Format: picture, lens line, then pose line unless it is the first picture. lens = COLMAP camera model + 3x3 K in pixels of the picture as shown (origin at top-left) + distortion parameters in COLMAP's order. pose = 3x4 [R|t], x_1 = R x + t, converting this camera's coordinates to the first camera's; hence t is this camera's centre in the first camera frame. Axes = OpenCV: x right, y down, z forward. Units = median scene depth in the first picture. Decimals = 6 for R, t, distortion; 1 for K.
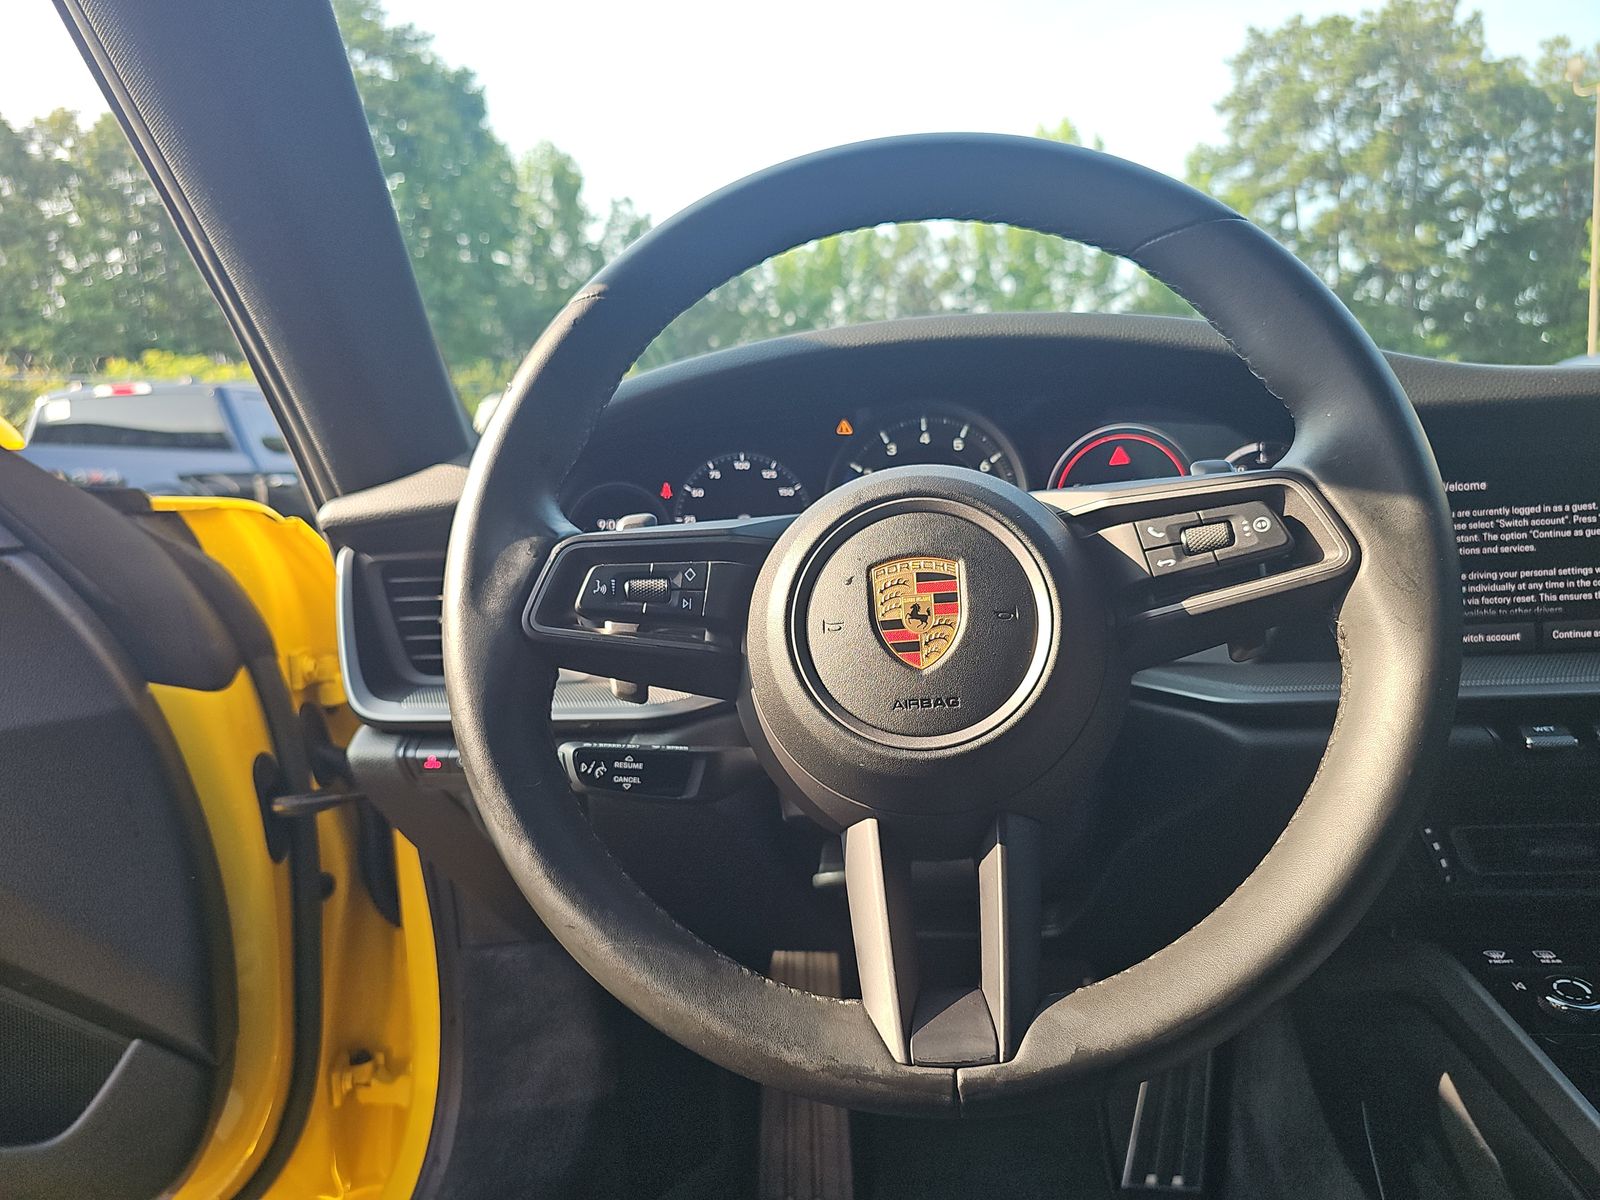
lens RADIAL K [[1089.1, 0, 797.1], [0, 1089.1, 599.5], [0, 0, 1]] dist [0.014900, -0.016212]
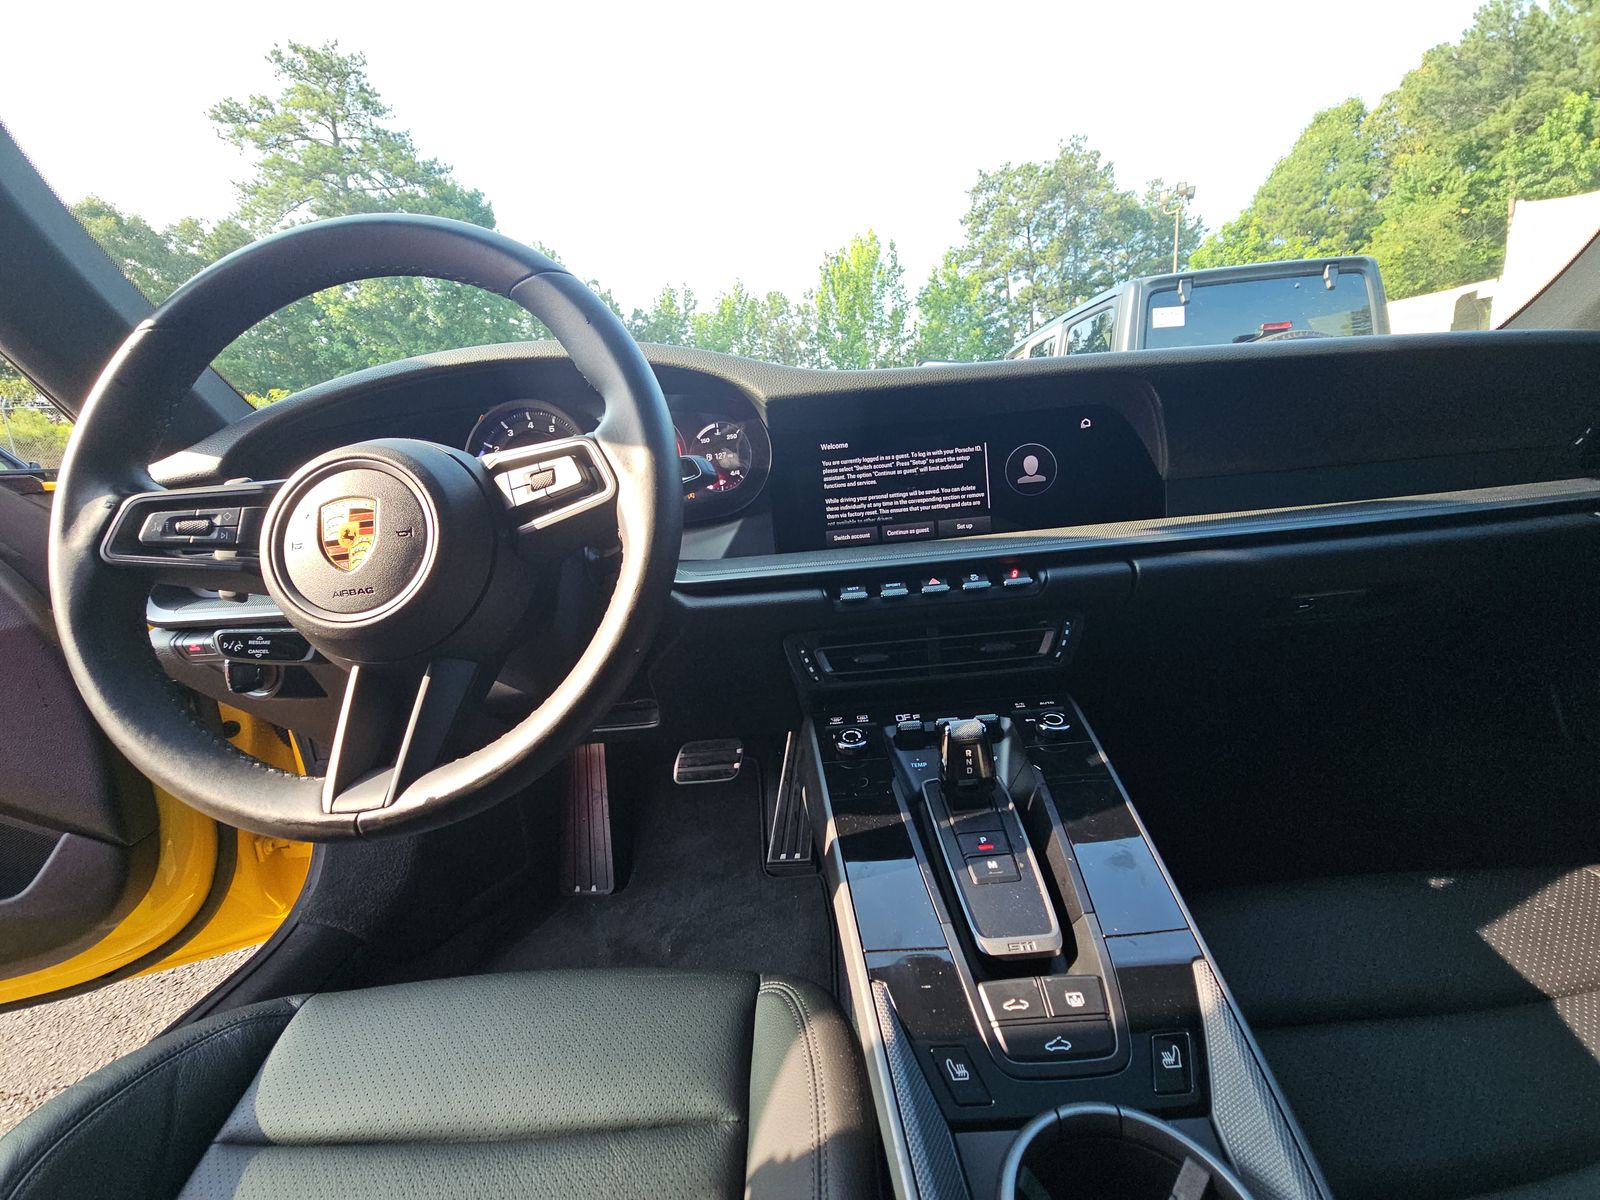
lens RADIAL K [[655.6, 0, 803.7], [0, 655.6, 603.0], [0, 0, 1]] dist [-0.001300, -0.001674]
pose [[0.993117, -0.053545, 0.104171, 0.447131], [0.042295, 0.993321, 0.107350, 0.024637], [-0.109224, -0.102205, 0.988749, -0.005077]]
